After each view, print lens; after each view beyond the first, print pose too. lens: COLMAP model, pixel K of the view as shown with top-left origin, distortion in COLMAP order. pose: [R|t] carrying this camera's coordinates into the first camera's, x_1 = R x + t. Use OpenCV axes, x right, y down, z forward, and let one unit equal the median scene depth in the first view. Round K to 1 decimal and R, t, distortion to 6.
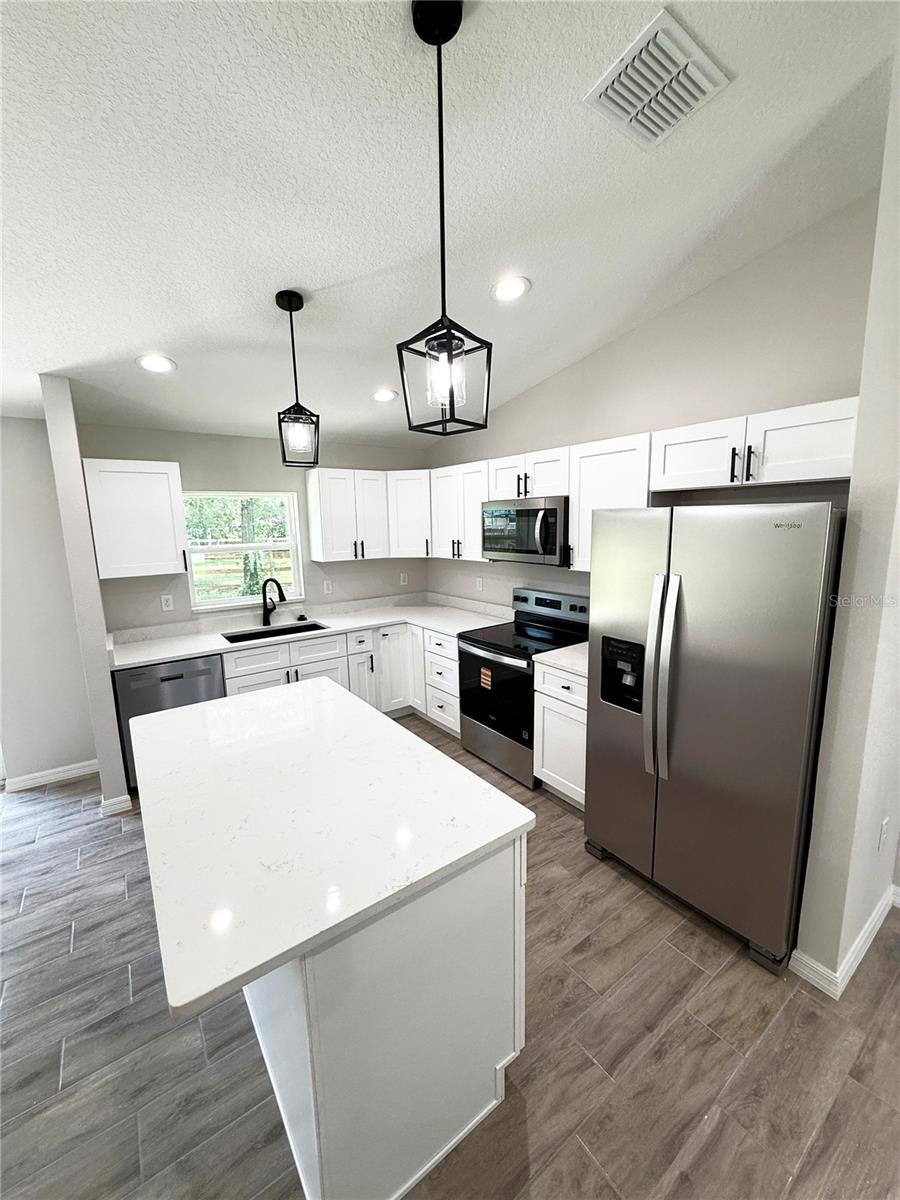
lens RADIAL K [[478.2, 0, 449.8], [0, 478.2, 598.3], [0, 0, 1]] dist [-0.000967, 0.000281]
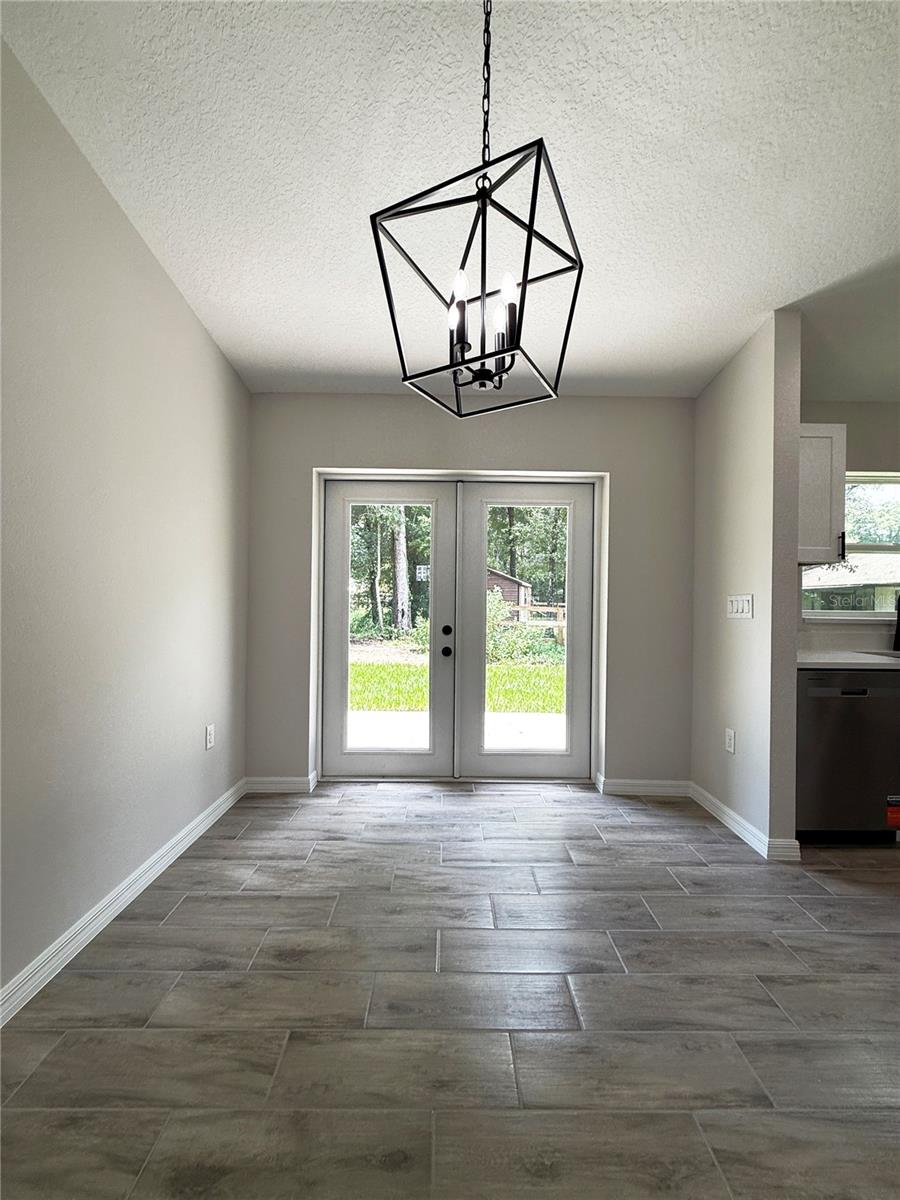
lens RADIAL K [[478.2, 0, 449.1], [0, 478.2, 599.6], [0, 0, 1]] dist [-0.000967, 0.000281]
pose [[0.815410, 0.035397, -0.577801, -0.559001], [-0.123074, 0.985910, -0.113288, 0.155425], [0.565650, 0.163488, 0.808277, 0.026435]]
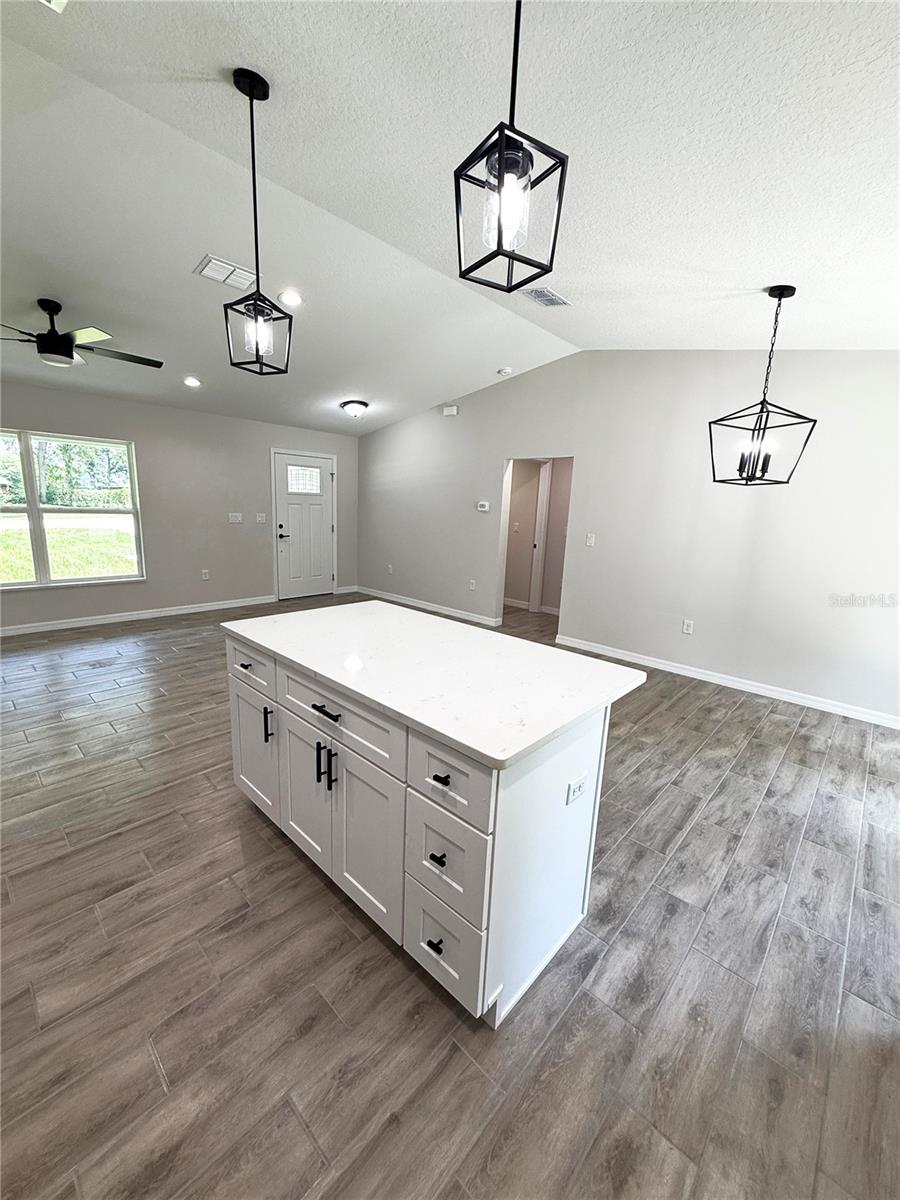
lens RADIAL K [[478.2, 0, 448.2], [0, 478.2, 599.7], [0, 0, 1]] dist [-0.000967, 0.000281]
pose [[-0.980689, 0.020962, -0.194448, -0.094749], [-0.050709, 0.932986, 0.356323, -0.083495], [0.188887, 0.359302, -0.913906, 0.929198]]
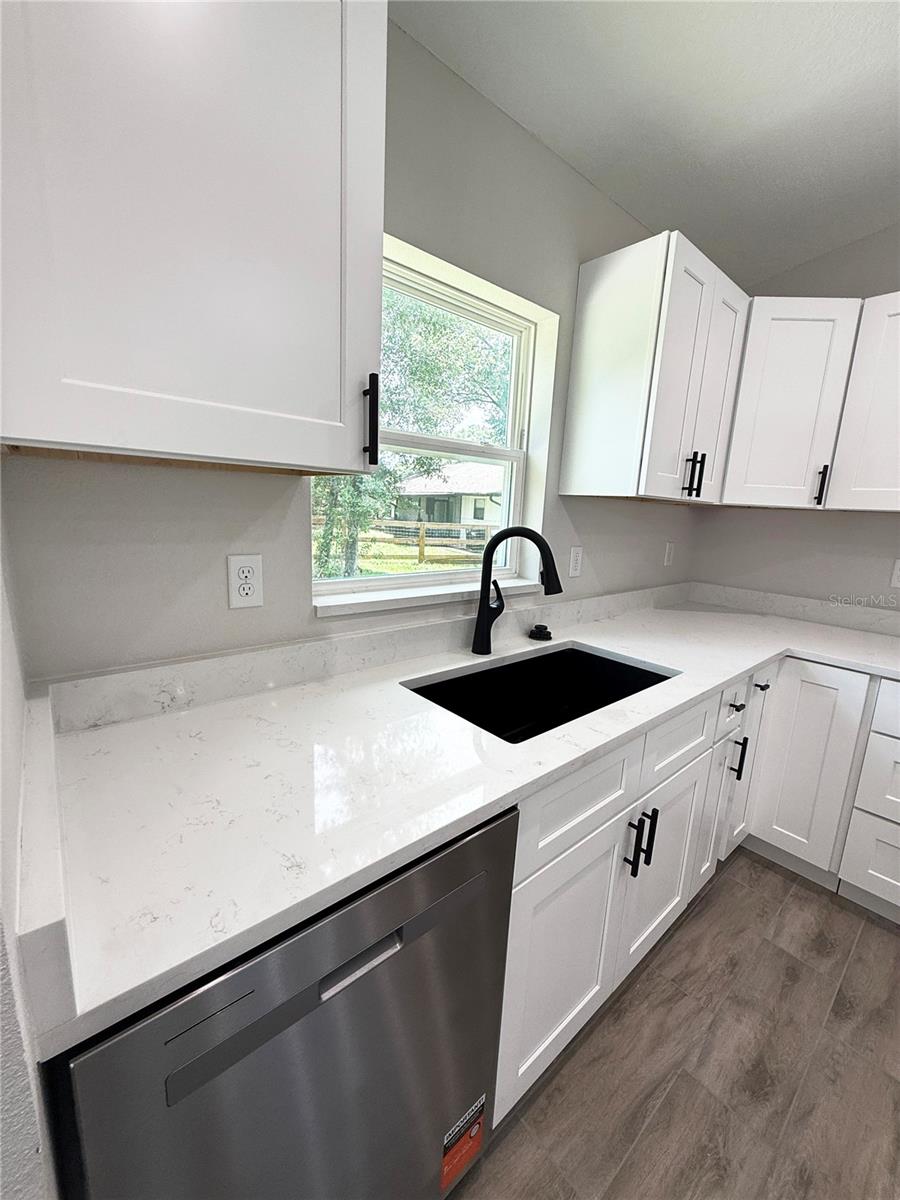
lens RADIAL K [[478.2, 0, 447.8], [0, 478.2, 600.1], [0, 0, 1]] dist [-0.000967, 0.000281]
pose [[0.994569, 0.049336, 0.091646, -0.477217], [-0.052219, 0.998205, 0.029329, 0.005485], [-0.090034, -0.033955, 0.995360, 0.667768]]
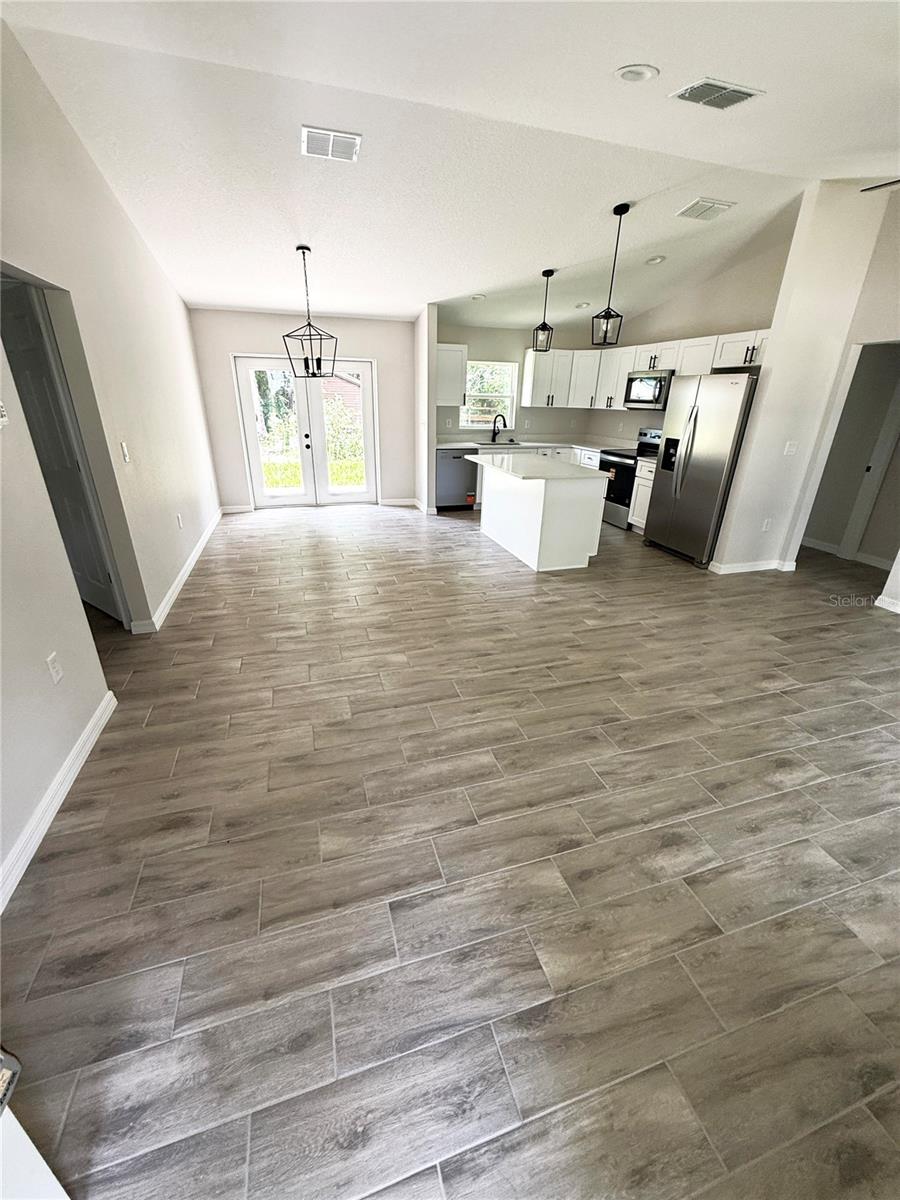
lens RADIAL K [[478.2, 0, 449.6], [0, 478.2, 598.1], [0, 0, 1]] dist [-0.000967, 0.000281]
pose [[0.946971, 0.162907, -0.276961, 0.062166], [-0.092306, 0.963539, 0.251140, 0.200241], [0.307775, -0.212257, 0.927481, -0.922478]]
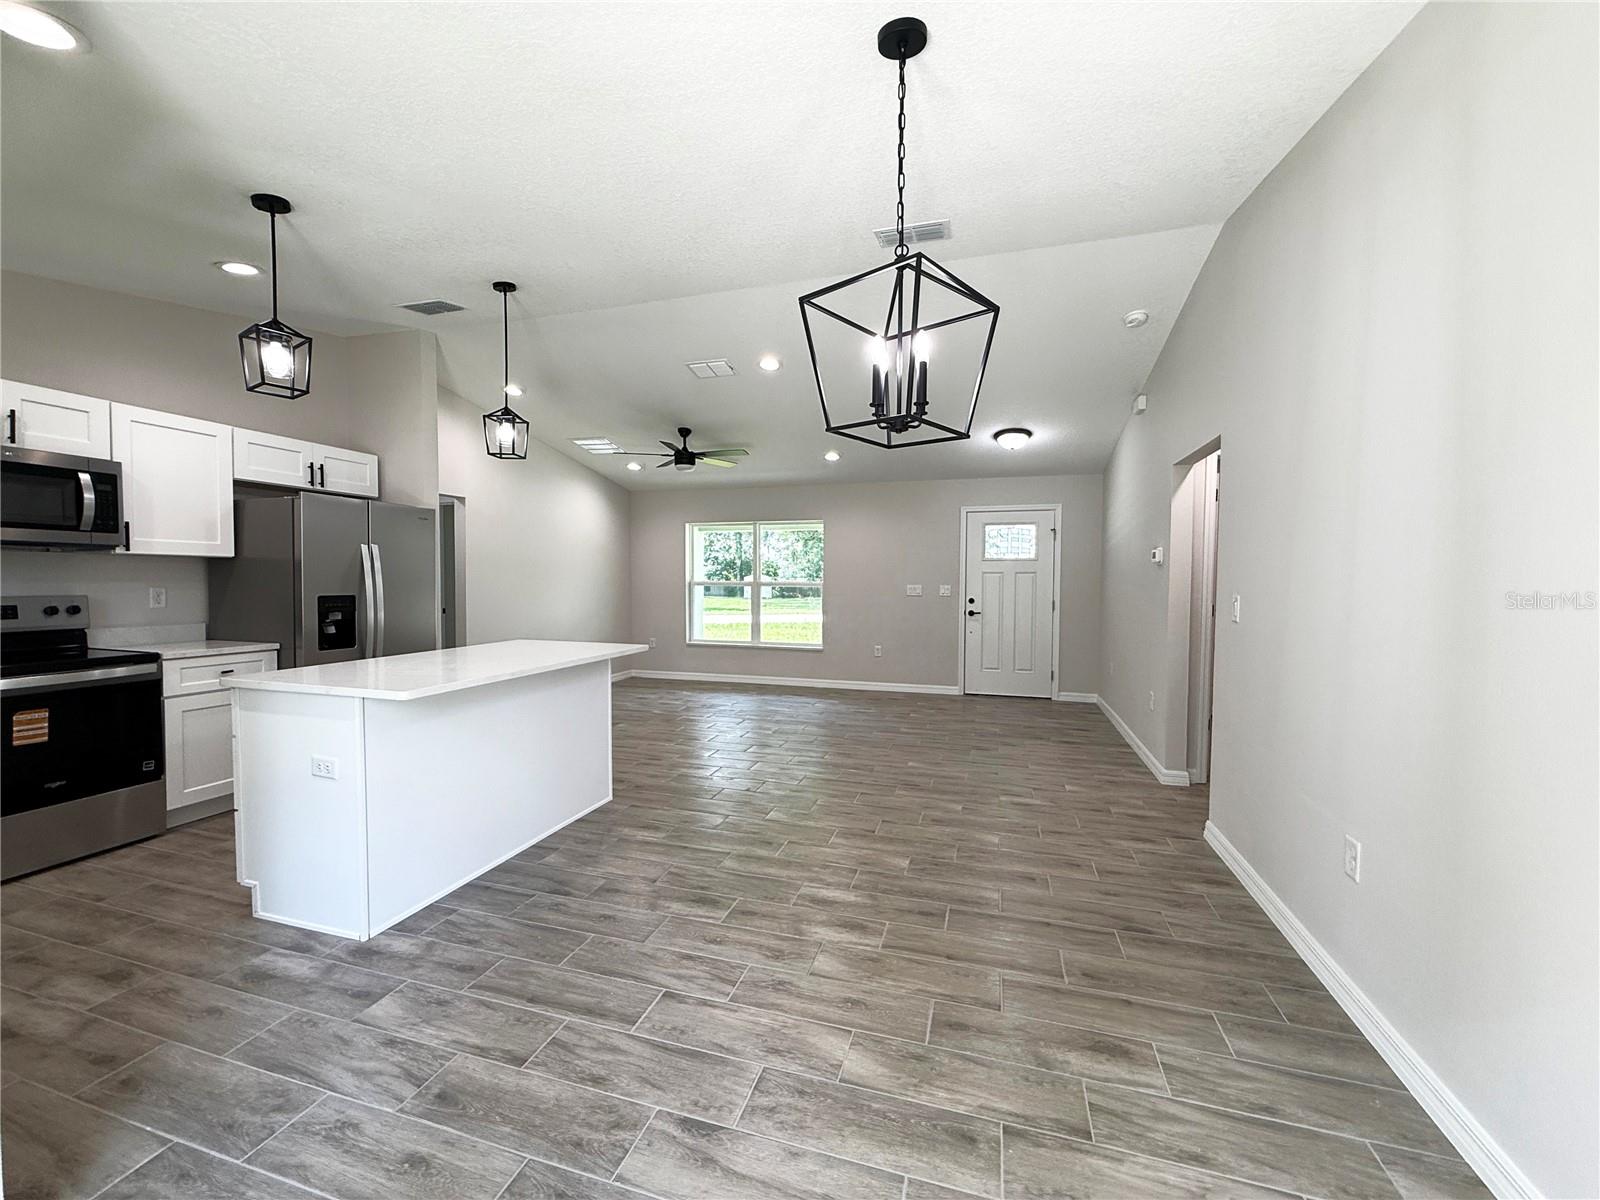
lens RADIAL K [[637.6, 0, 797.7], [0, 637.6, 598.0], [0, 0, 1]] dist [-0.000967, 0.000281]
pose [[-0.603110, -0.003837, 0.797649, -1.044655], [0.137103, 0.984607, 0.108402, 0.044939], [-0.785787, 0.174738, -0.593300, 0.609978]]
